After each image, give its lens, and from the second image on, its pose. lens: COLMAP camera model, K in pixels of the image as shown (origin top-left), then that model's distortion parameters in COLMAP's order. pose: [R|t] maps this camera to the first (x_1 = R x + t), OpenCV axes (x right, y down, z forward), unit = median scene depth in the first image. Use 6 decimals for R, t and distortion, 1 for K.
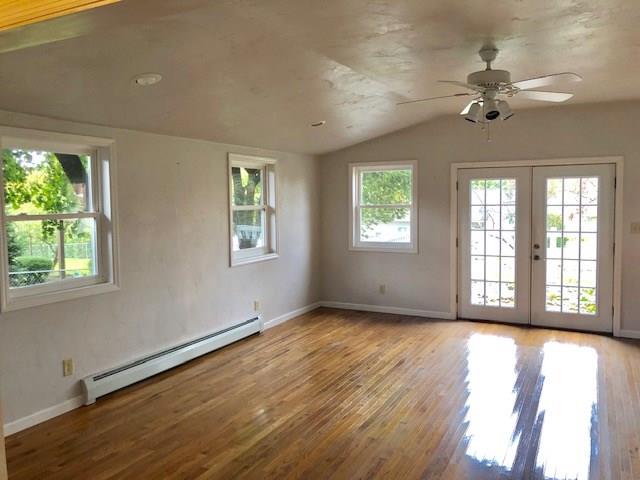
lens RADIAL K [[529.9, 0, 321.5], [0, 529.9, 236.1], [0, 0, 1]] dist [0.040477, -0.032520]
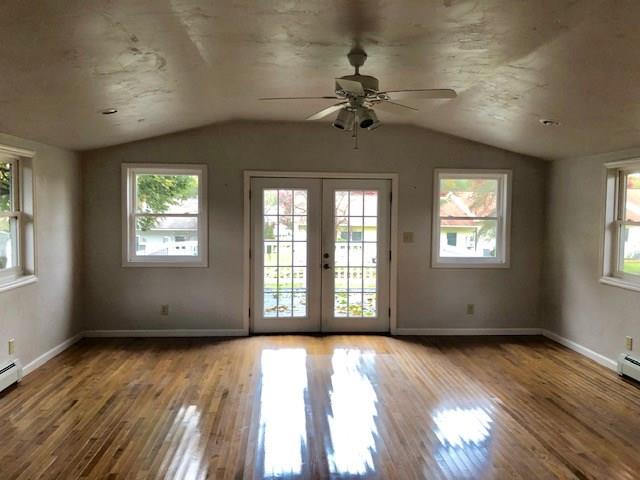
lens RADIAL K [[527.9, 0, 320.0], [0, 527.9, 240.0], [0, 0, 1]] dist [0.109038, -0.205197]
pose [[0.845138, -0.013965, 0.534365, -0.154102], [0.018840, 0.999816, -0.003668, -0.007854], [-0.534215, 0.013167, 0.845246, 0.136692]]
